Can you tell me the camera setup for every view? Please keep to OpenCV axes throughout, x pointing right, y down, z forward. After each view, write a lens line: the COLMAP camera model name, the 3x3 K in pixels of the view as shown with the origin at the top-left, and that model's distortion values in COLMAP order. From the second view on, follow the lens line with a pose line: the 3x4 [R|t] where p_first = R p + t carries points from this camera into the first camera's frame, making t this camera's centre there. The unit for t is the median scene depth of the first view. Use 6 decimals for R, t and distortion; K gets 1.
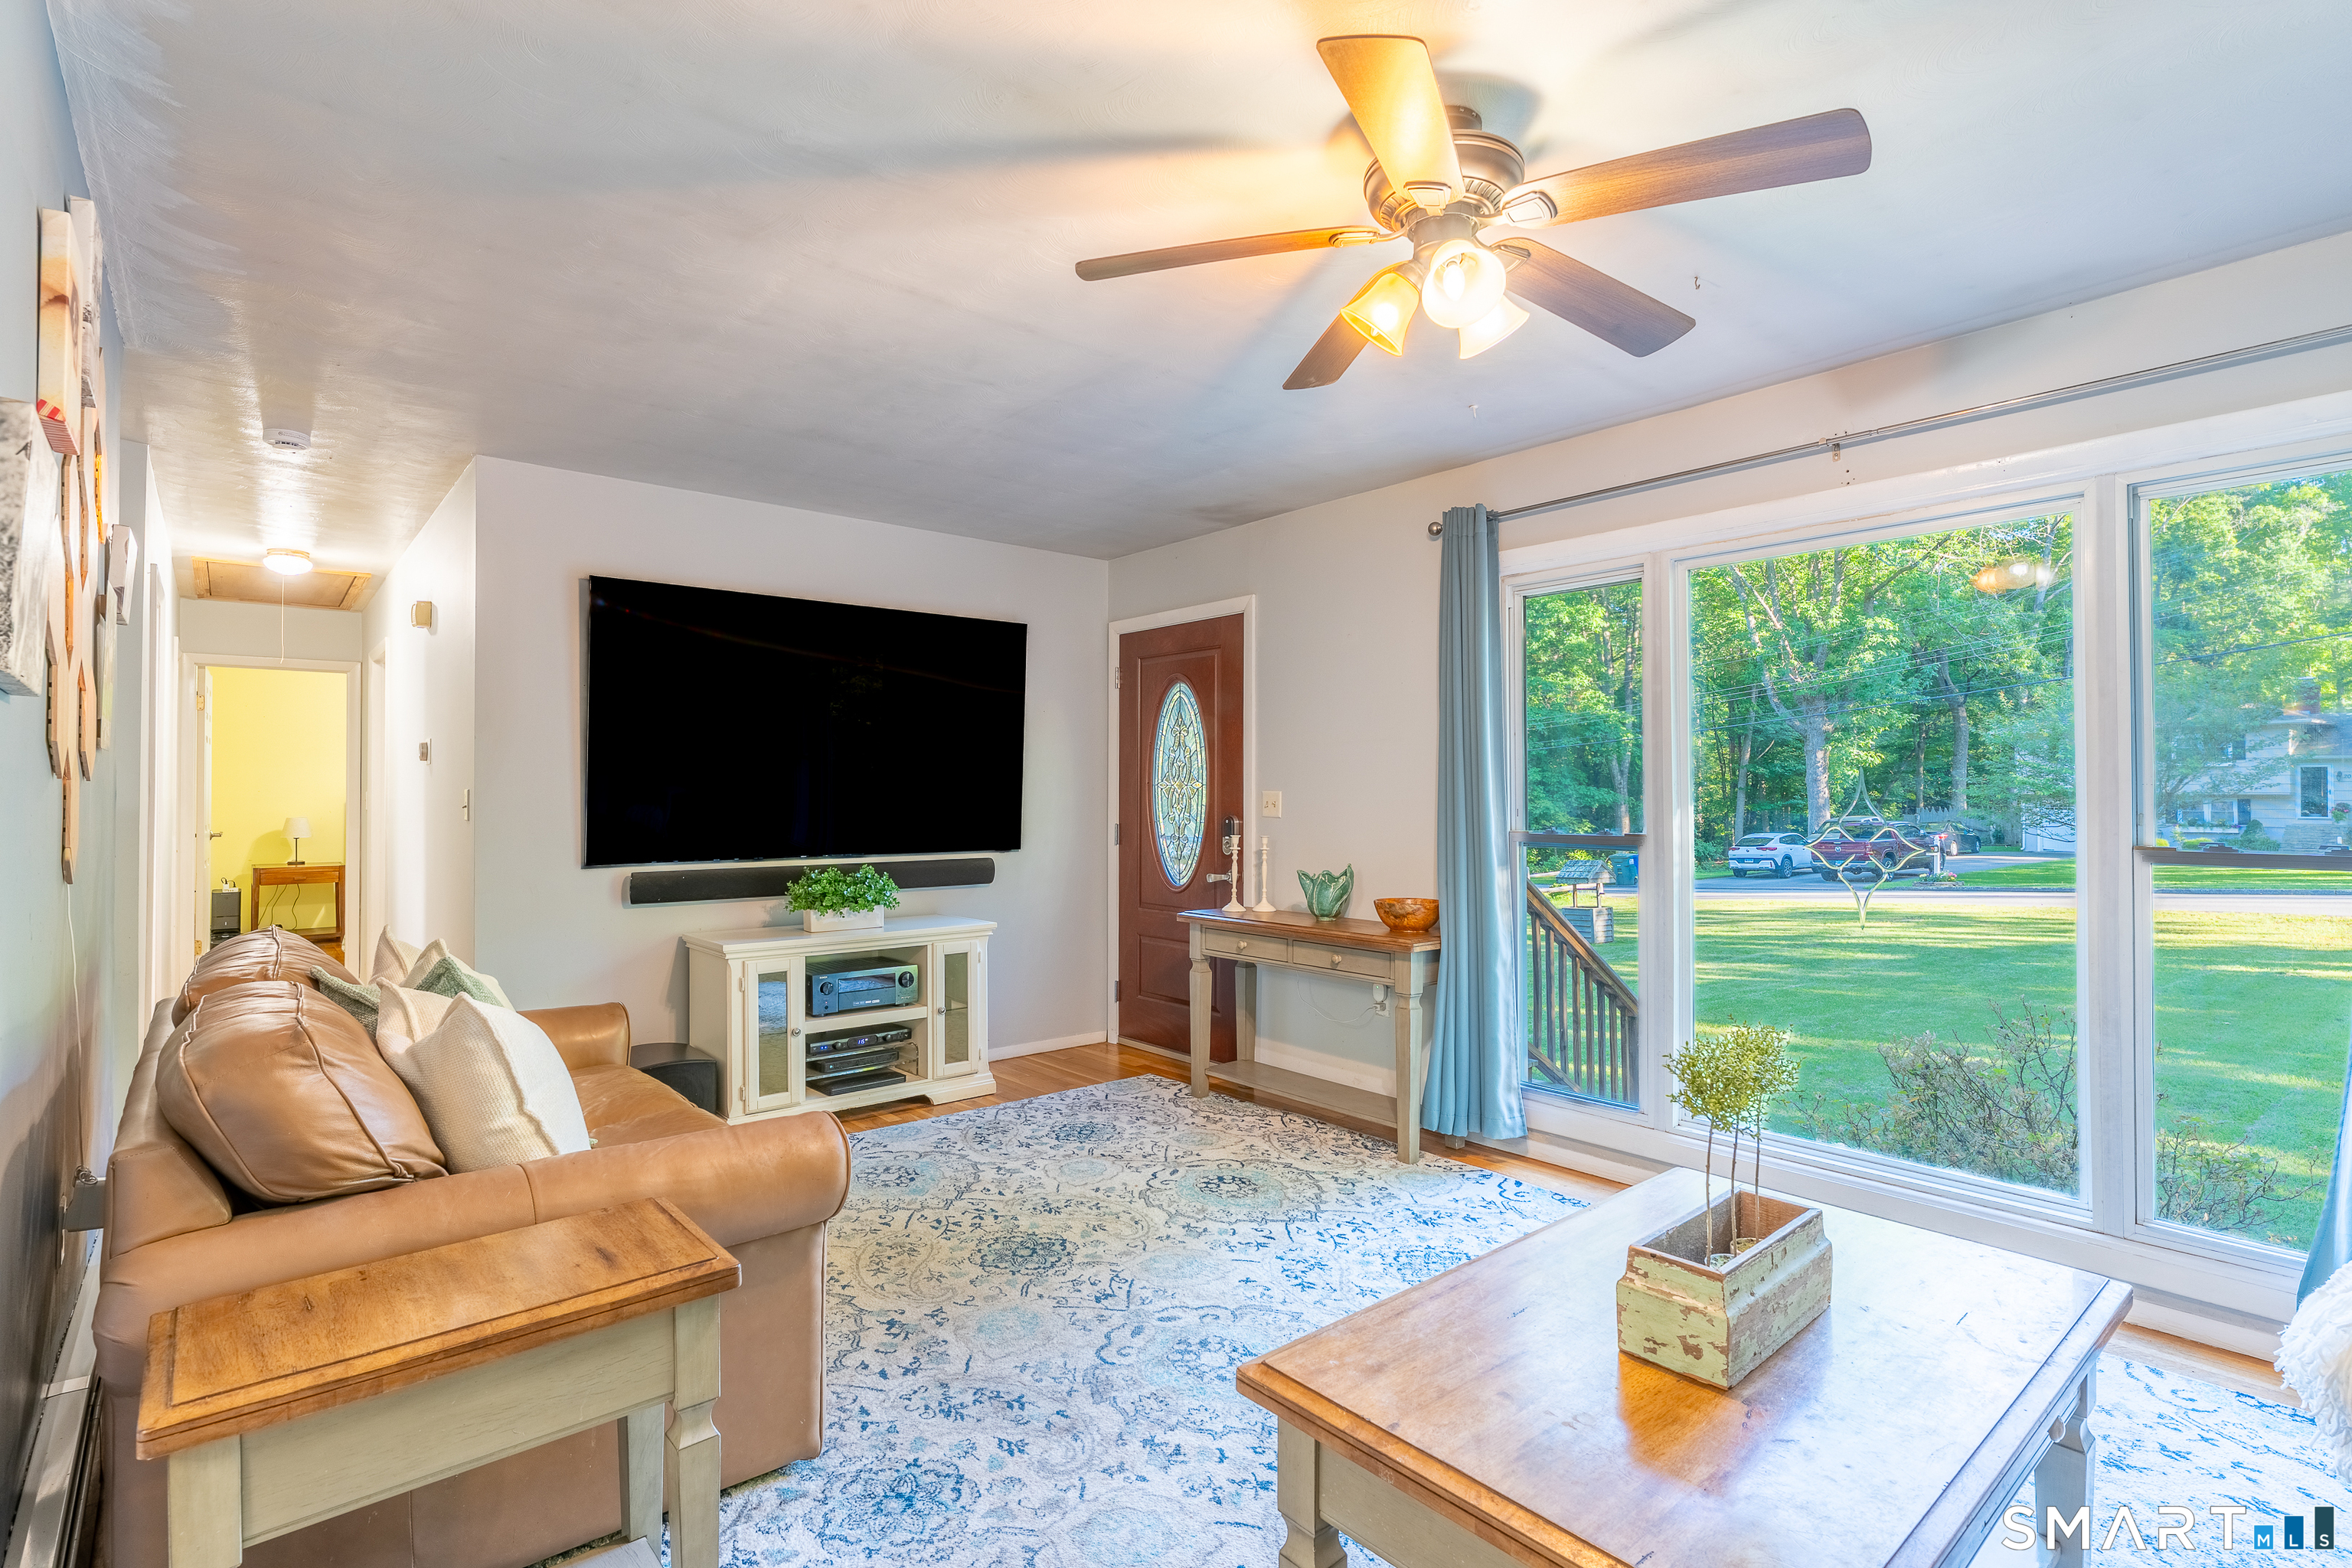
lens RADIAL K [[1131.6, 0, 1178.1], [0, 1131.6, 781.2], [0, 0, 1]] dist [-0.000648, -0.000058]
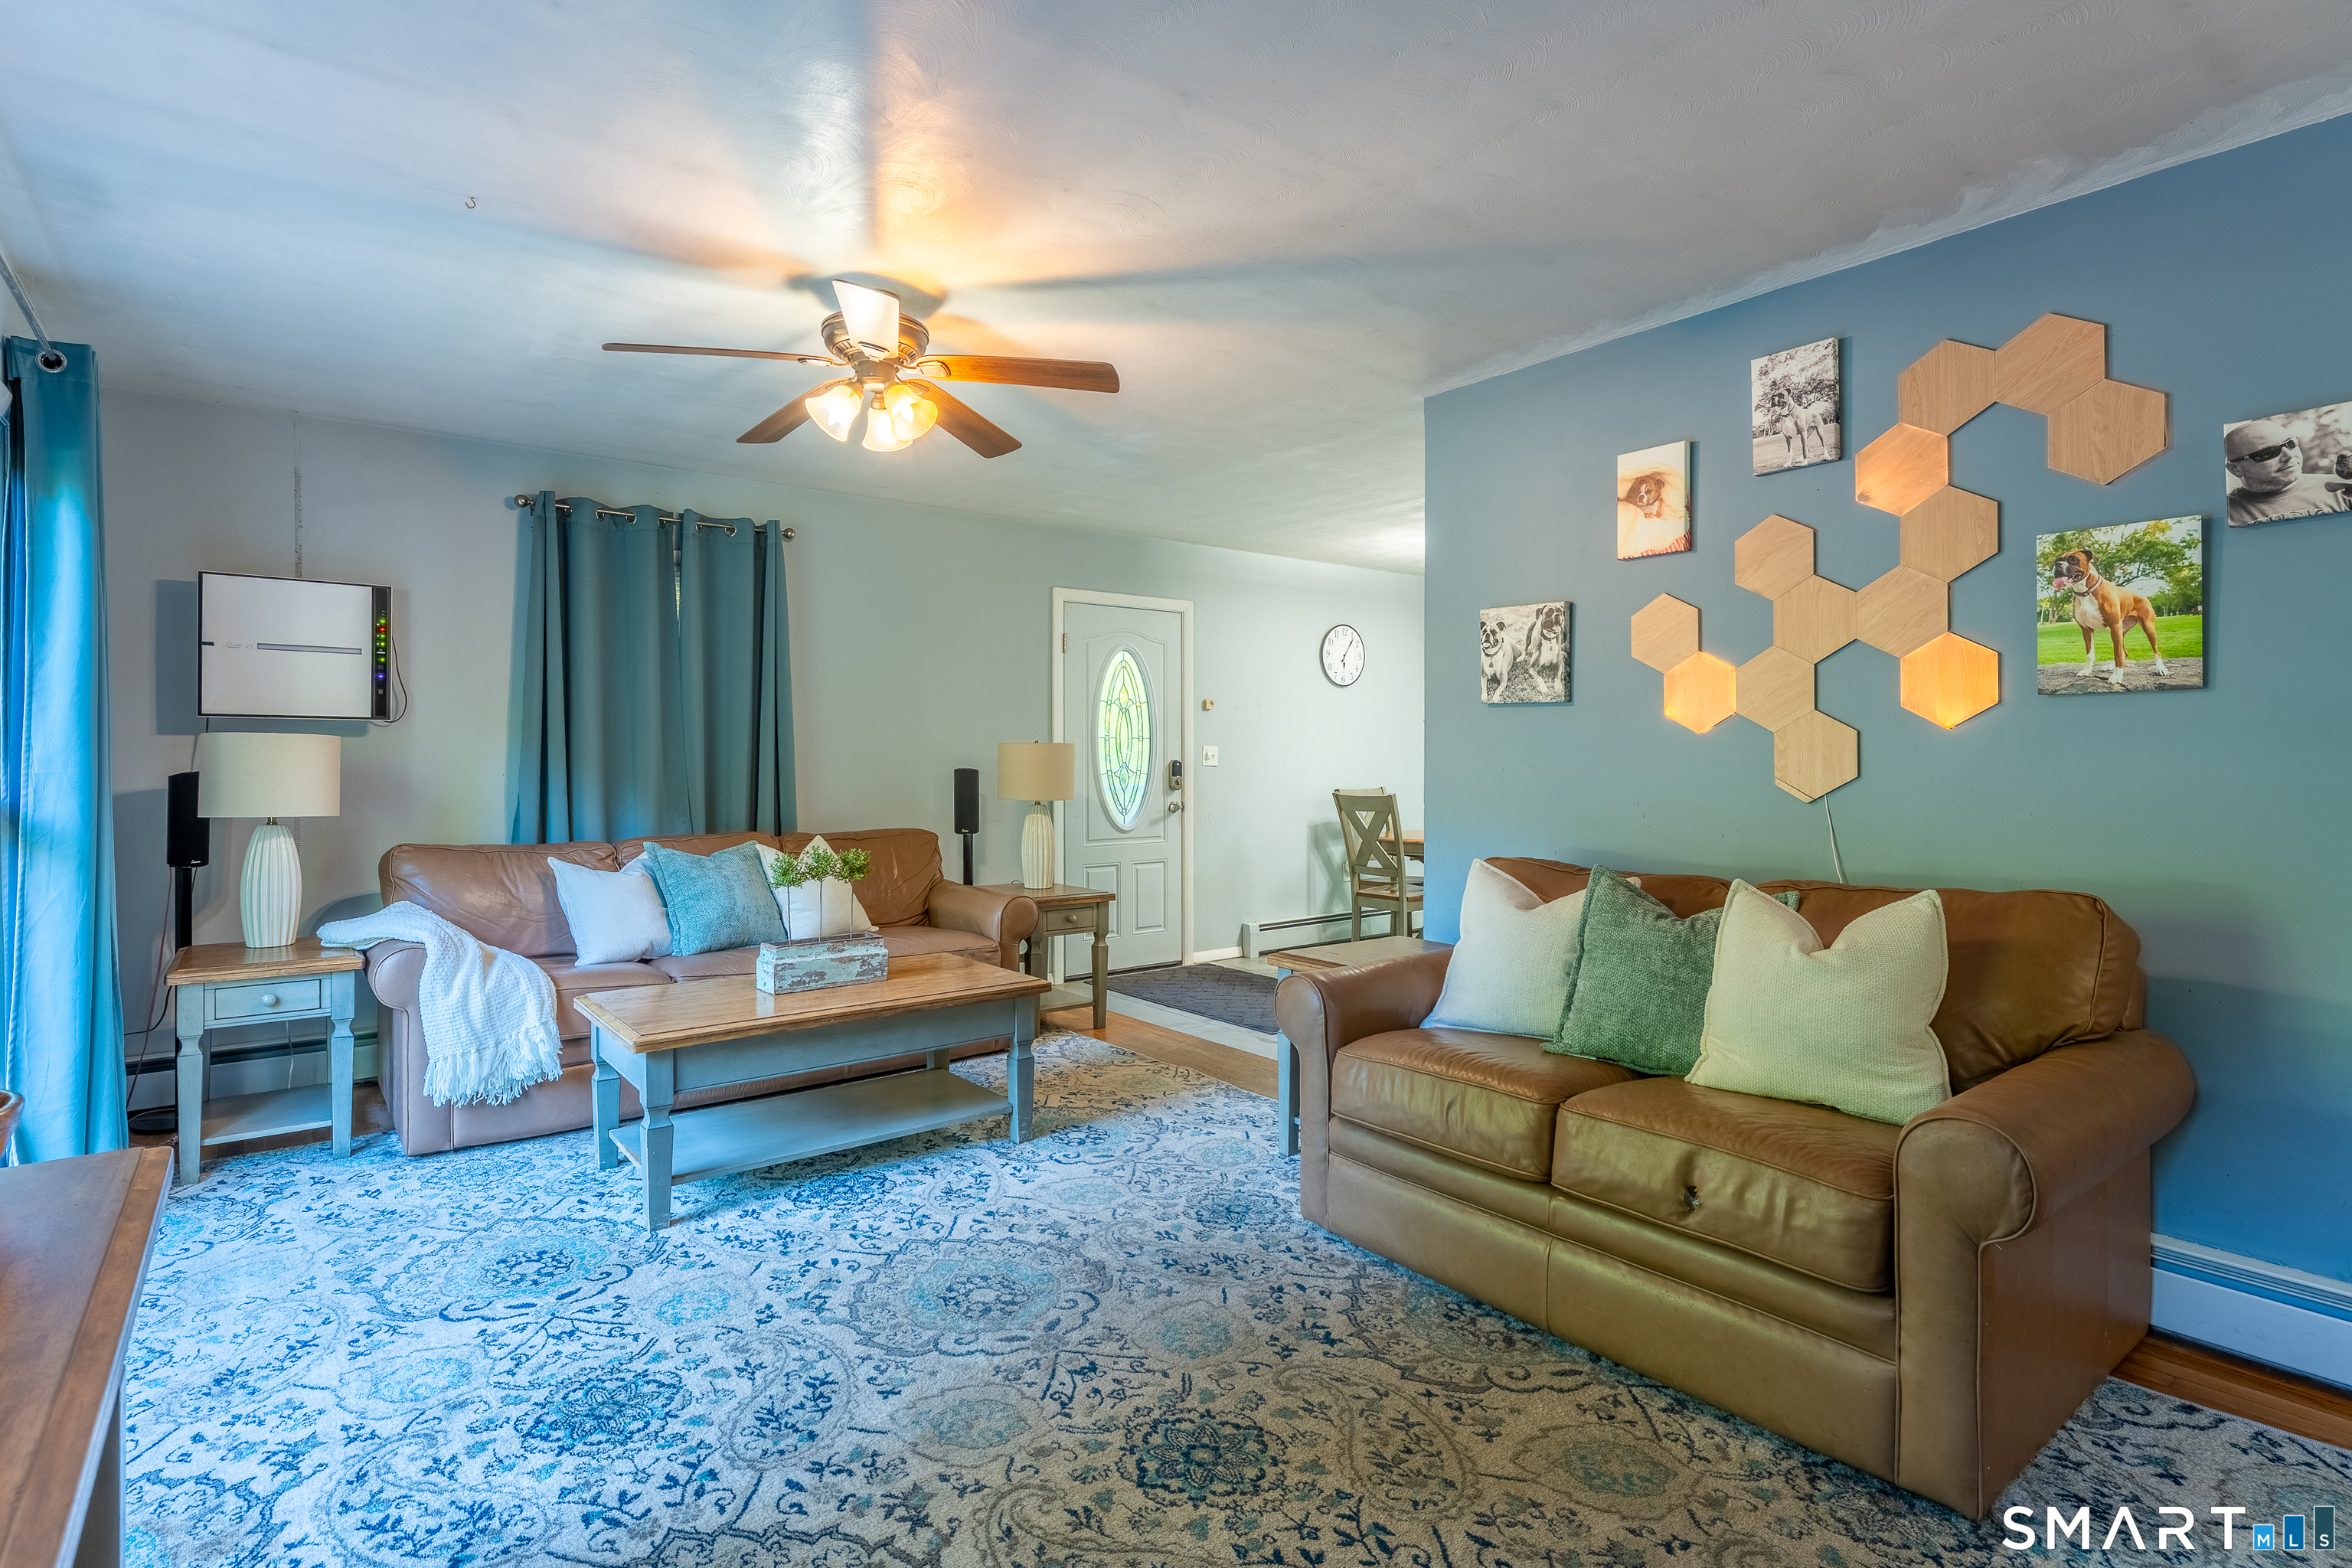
lens RADIAL K [[1131.6, 0, 1173.6], [0, 1131.6, 770.4], [0, 0, 1]] dist [-0.000648, -0.000058]
pose [[-0.999311, -0.000562, 0.037103, -0.158554], [-0.000661, 0.999996, -0.002644, 0.038479], [-0.037102, -0.002667, -0.999308, 1.809696]]
